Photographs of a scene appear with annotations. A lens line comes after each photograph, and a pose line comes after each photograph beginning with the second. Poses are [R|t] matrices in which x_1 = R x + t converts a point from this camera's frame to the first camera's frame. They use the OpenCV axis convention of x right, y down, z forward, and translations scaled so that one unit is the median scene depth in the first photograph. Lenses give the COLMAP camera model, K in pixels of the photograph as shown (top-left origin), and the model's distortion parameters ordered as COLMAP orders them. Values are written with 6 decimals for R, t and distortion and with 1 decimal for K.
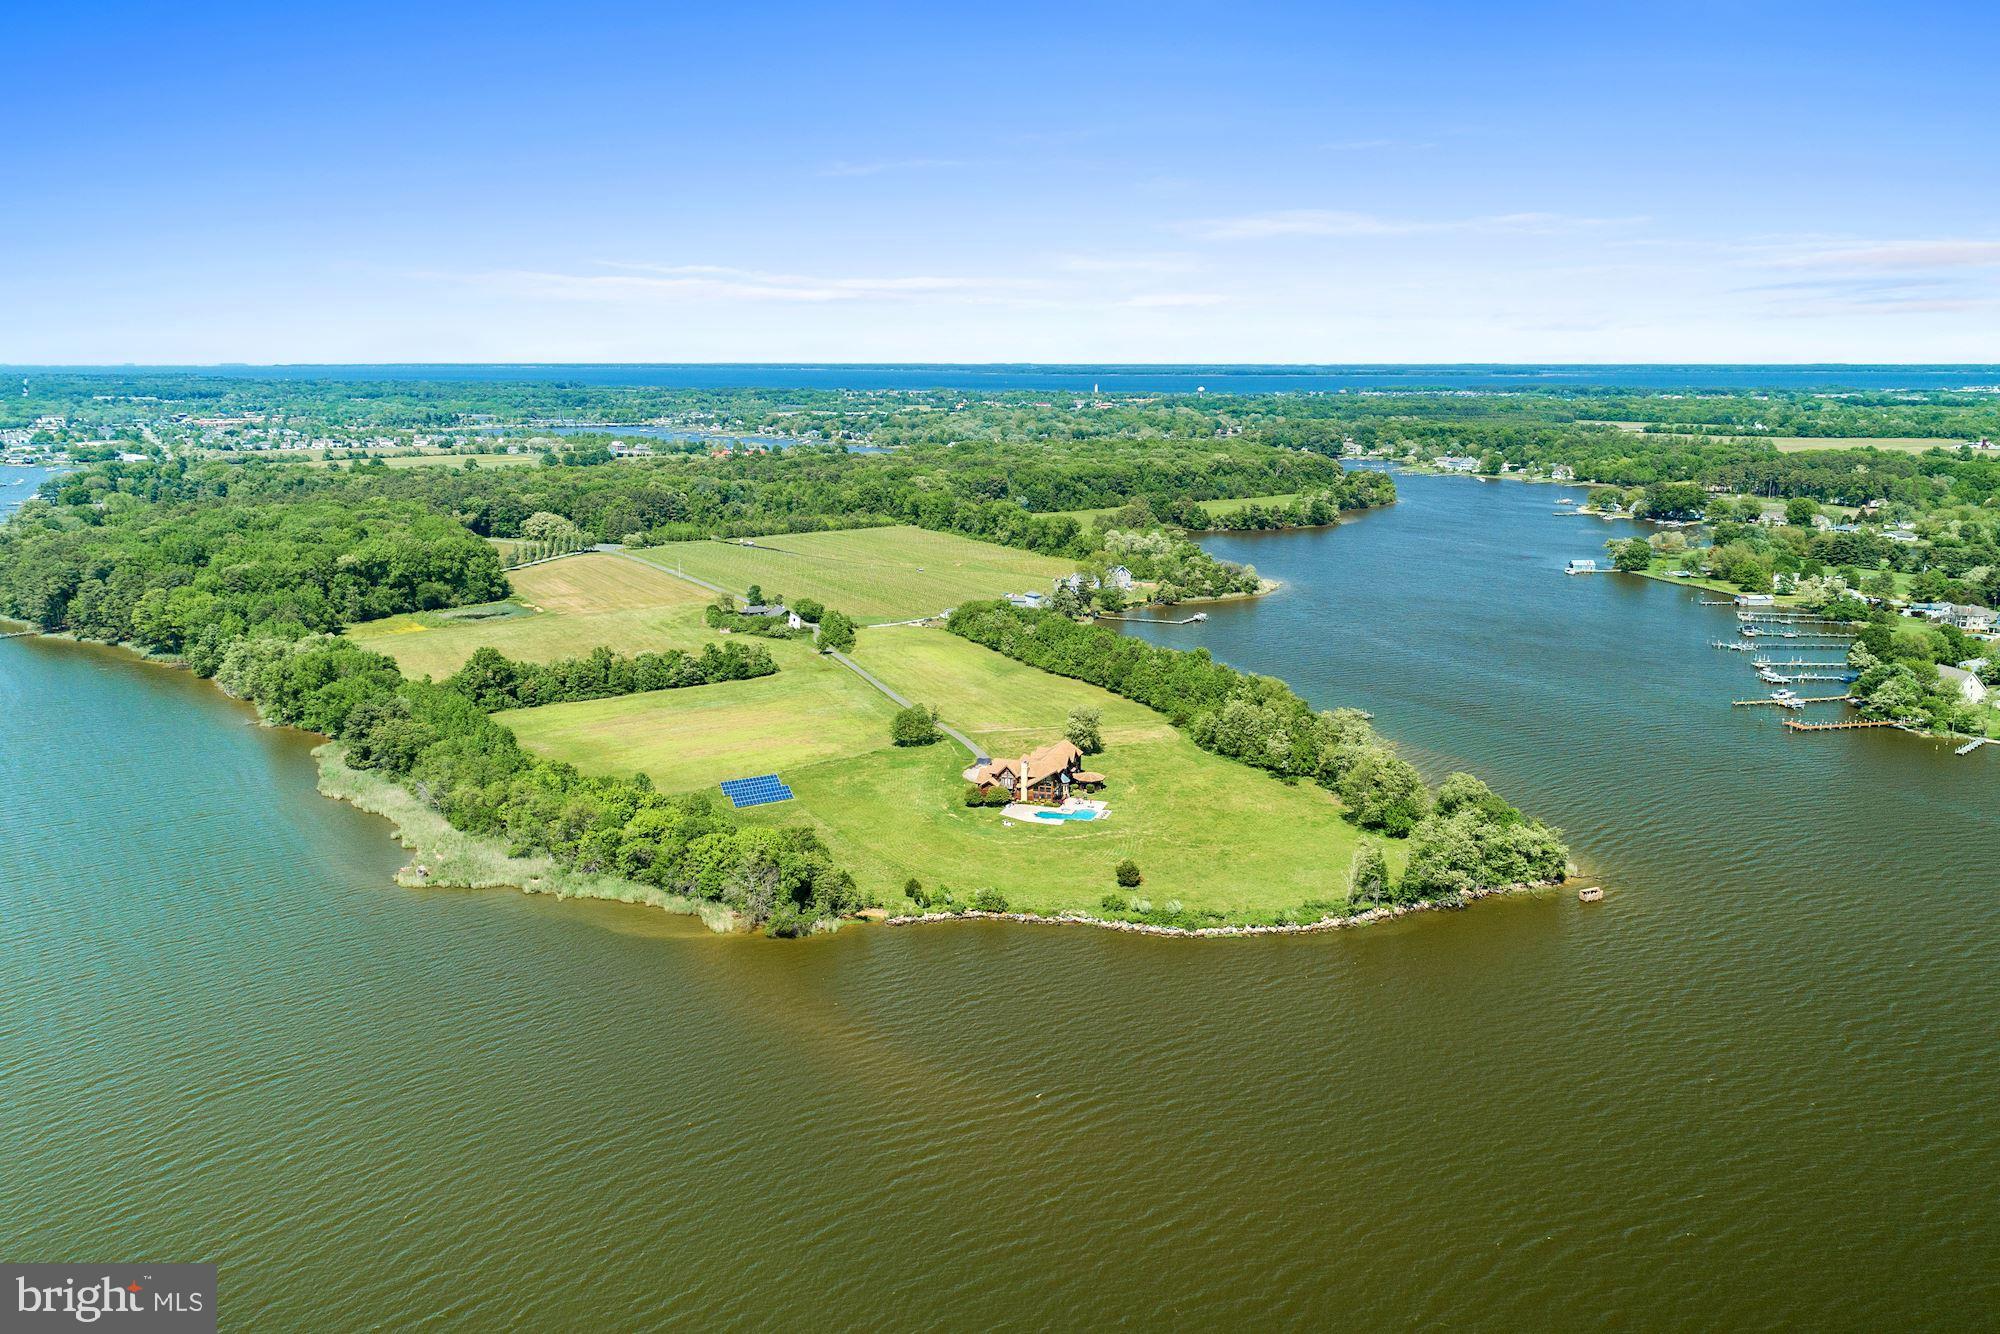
lens RADIAL K [[1507.8, 0, 995.1], [0, 1507.8, 667.5], [0, 0, 1]] dist [0.025705, 0.001442]
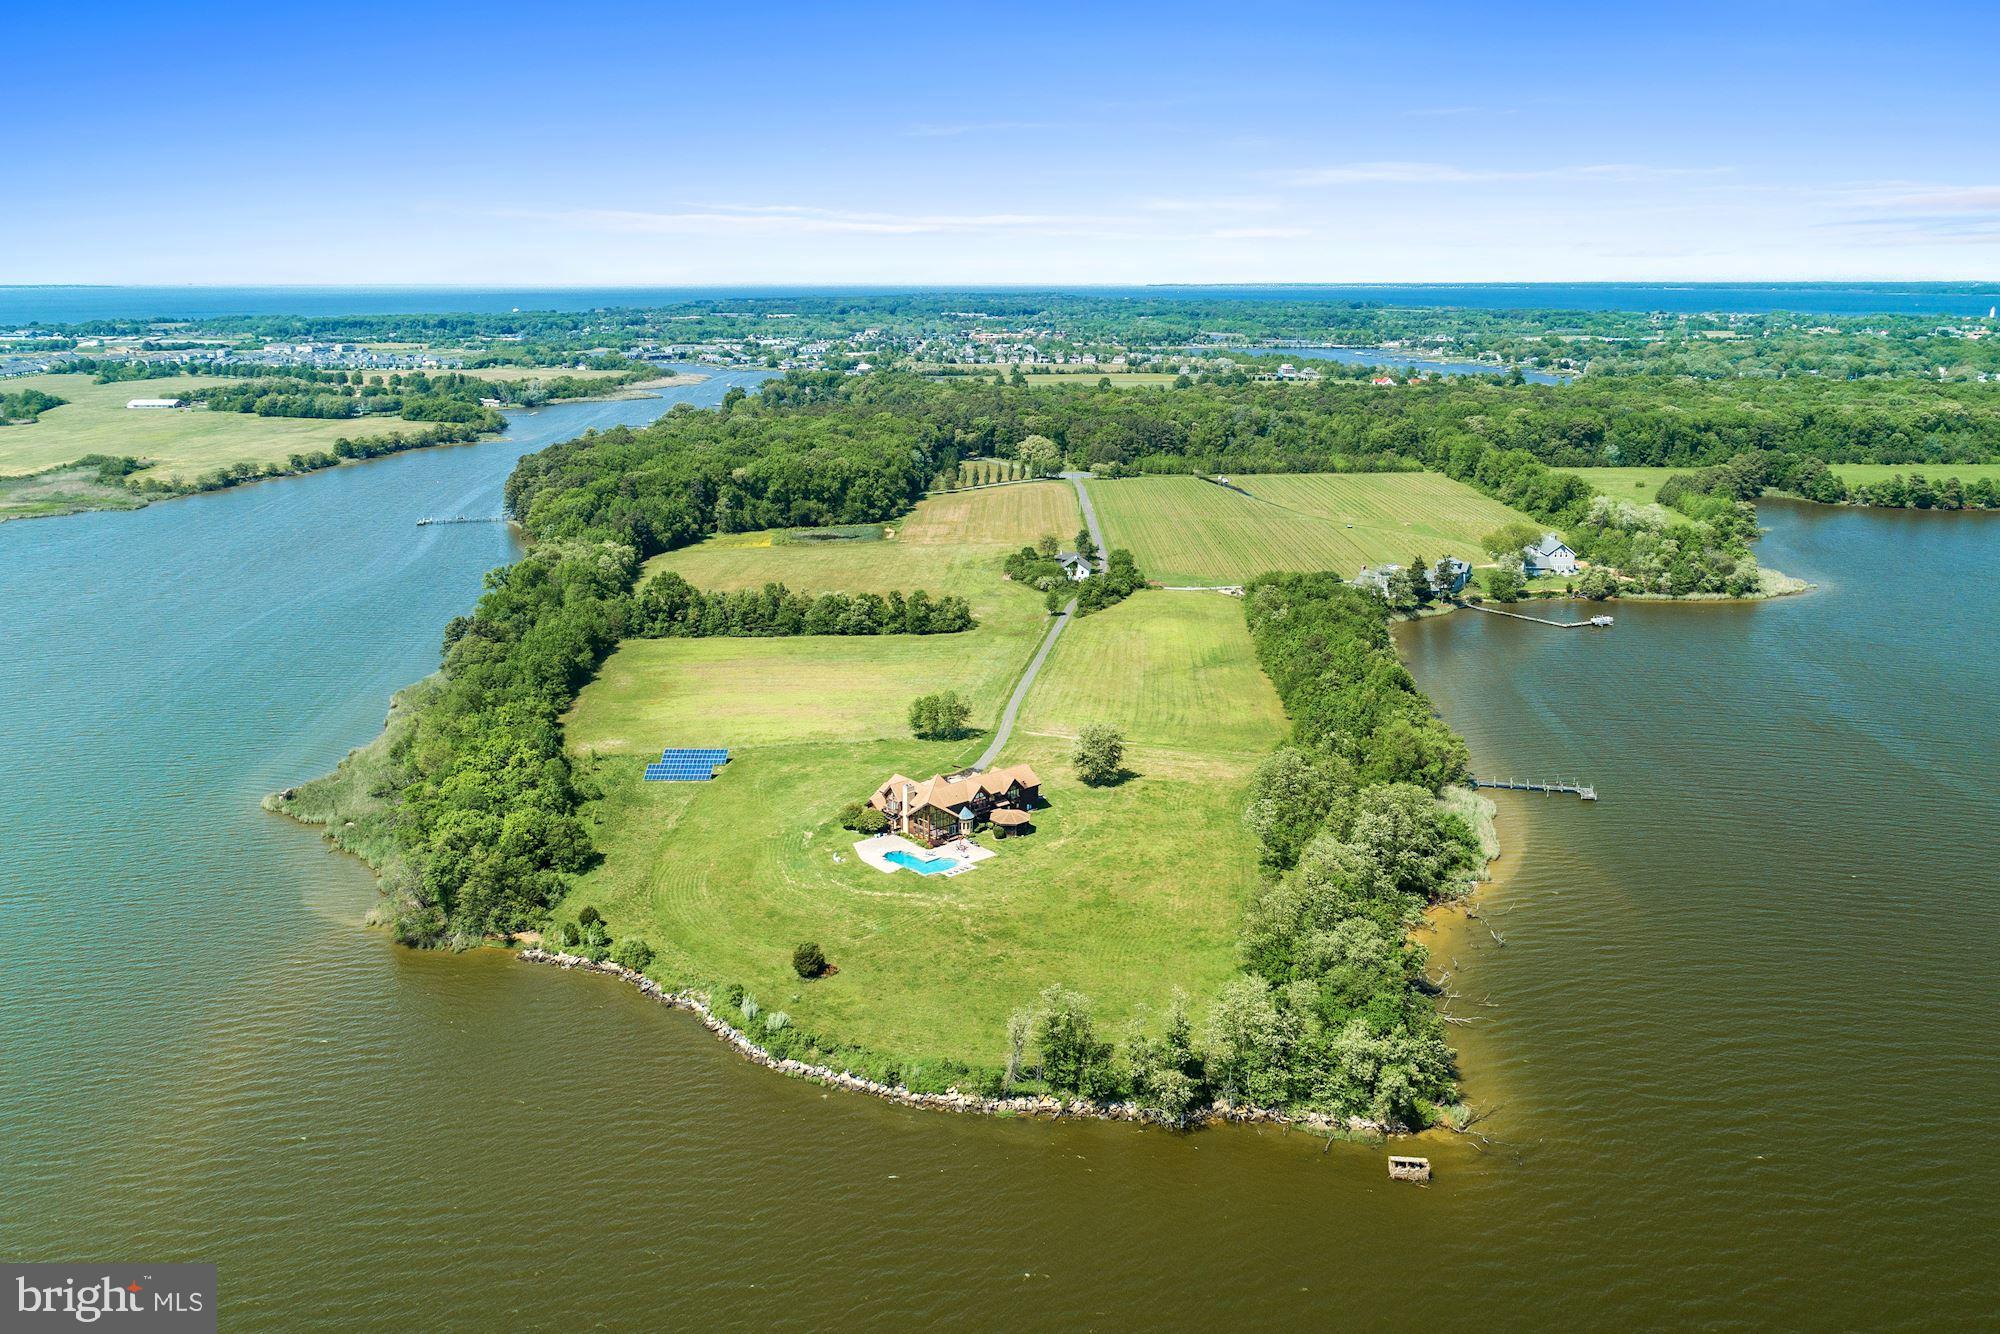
lens RADIAL K [[1507.8, 0, 994.3], [0, 1507.8, 656.1], [0, 0, 1]] dist [0.025705, 0.001442]
pose [[0.855248, 0.127355, -0.502327, 0.327025], [-0.105540, 0.991822, 0.071767, -0.048650], [0.507359, -0.008363, 0.861694, 0.244310]]
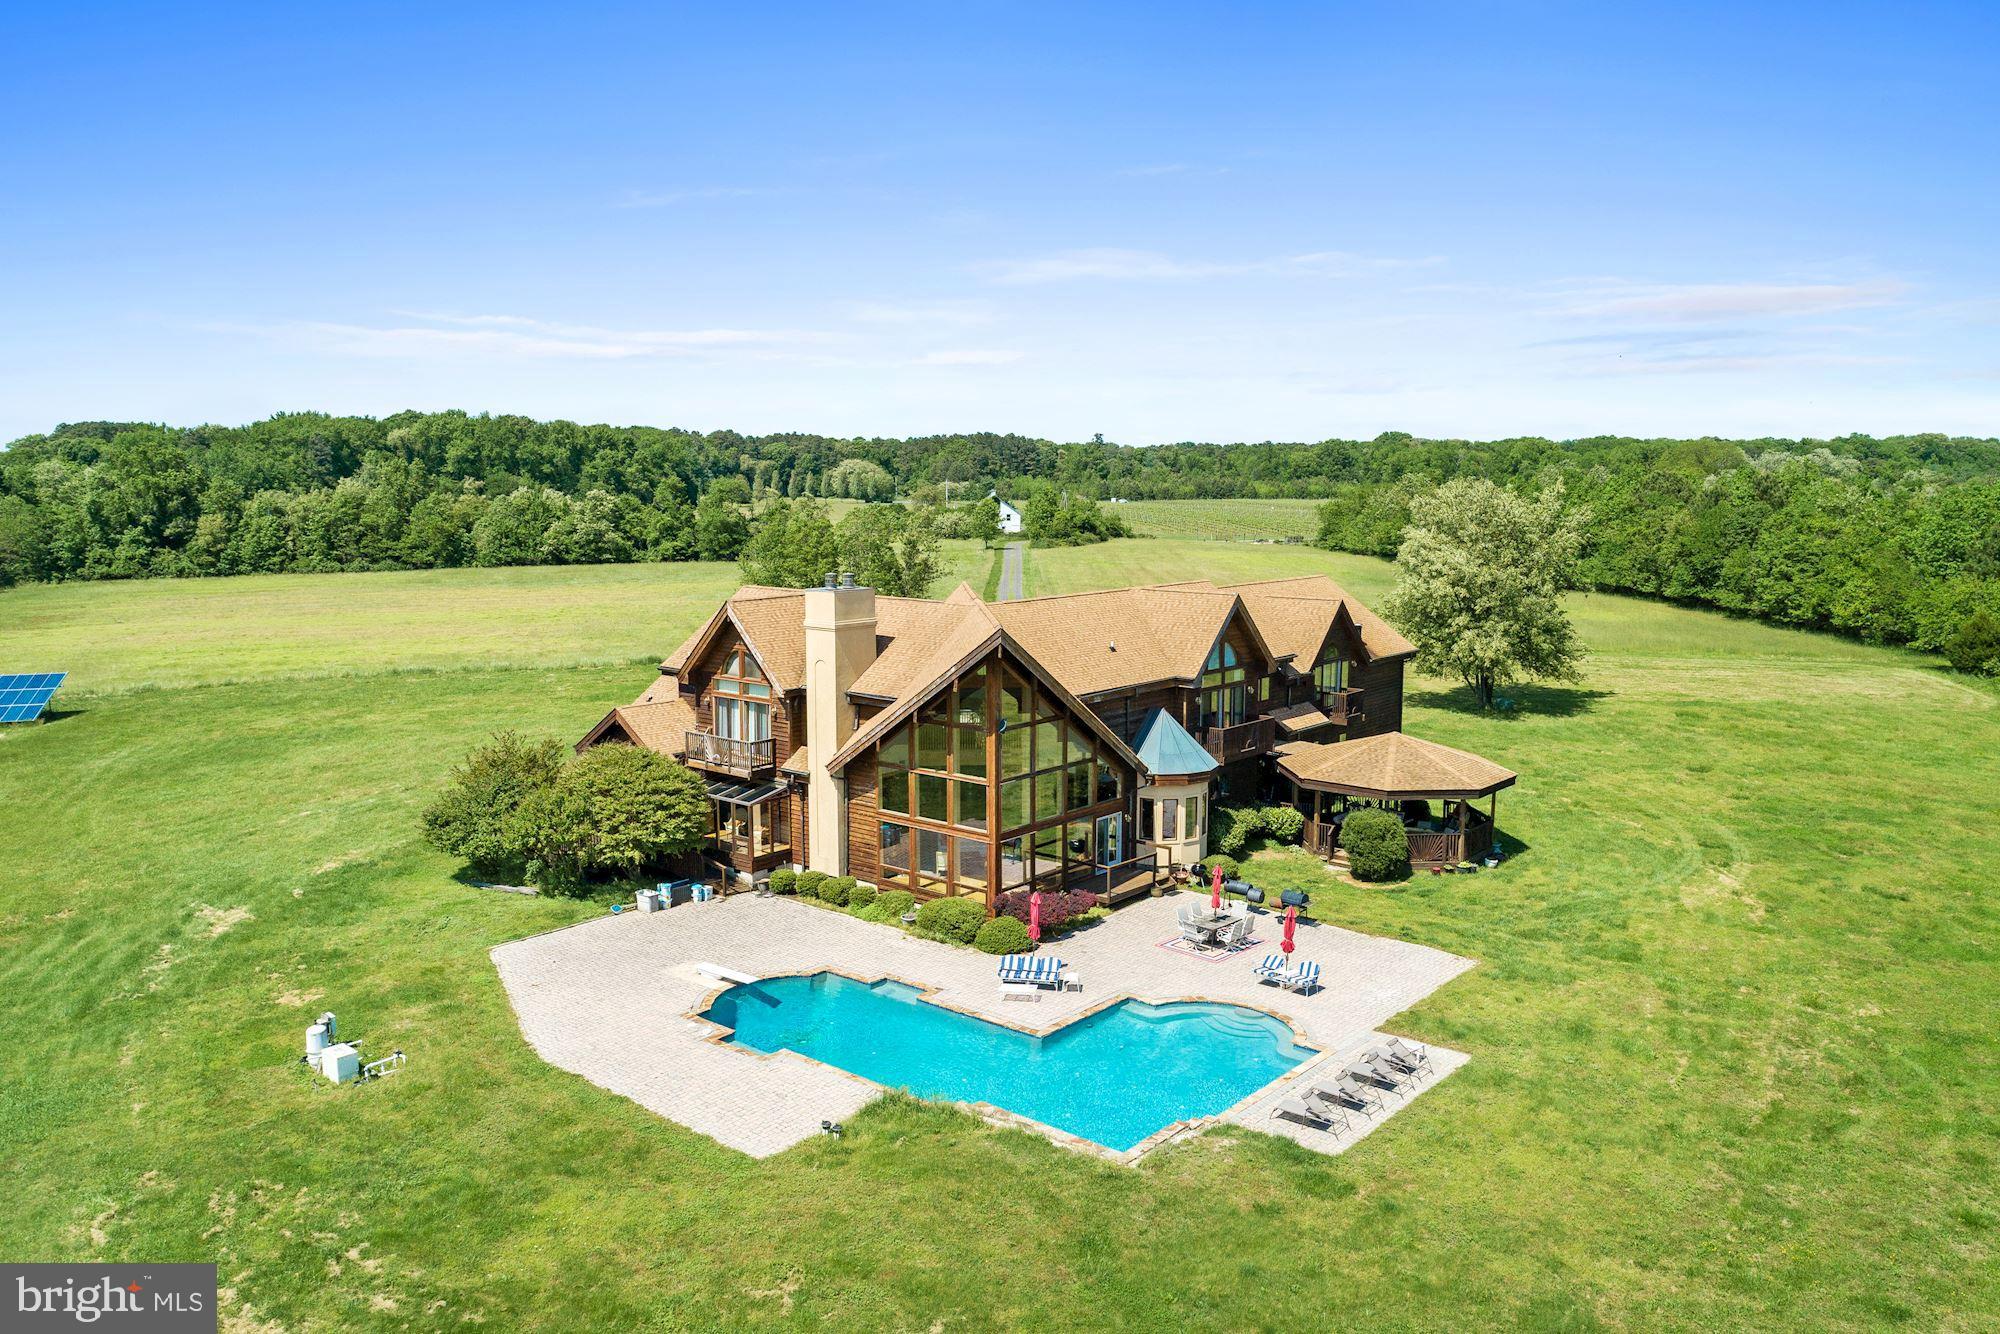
lens RADIAL K [[1507.8, 0, 1000.6], [0, 1507.8, 654.6], [0, 0, 1]] dist [0.025705, 0.001442]
pose [[0.928542, 0.047628, -0.368160, 0.060022], [-0.077282, 0.994808, -0.066218, 0.055763], [0.363095, 0.089938, 0.927401, 0.639886]]
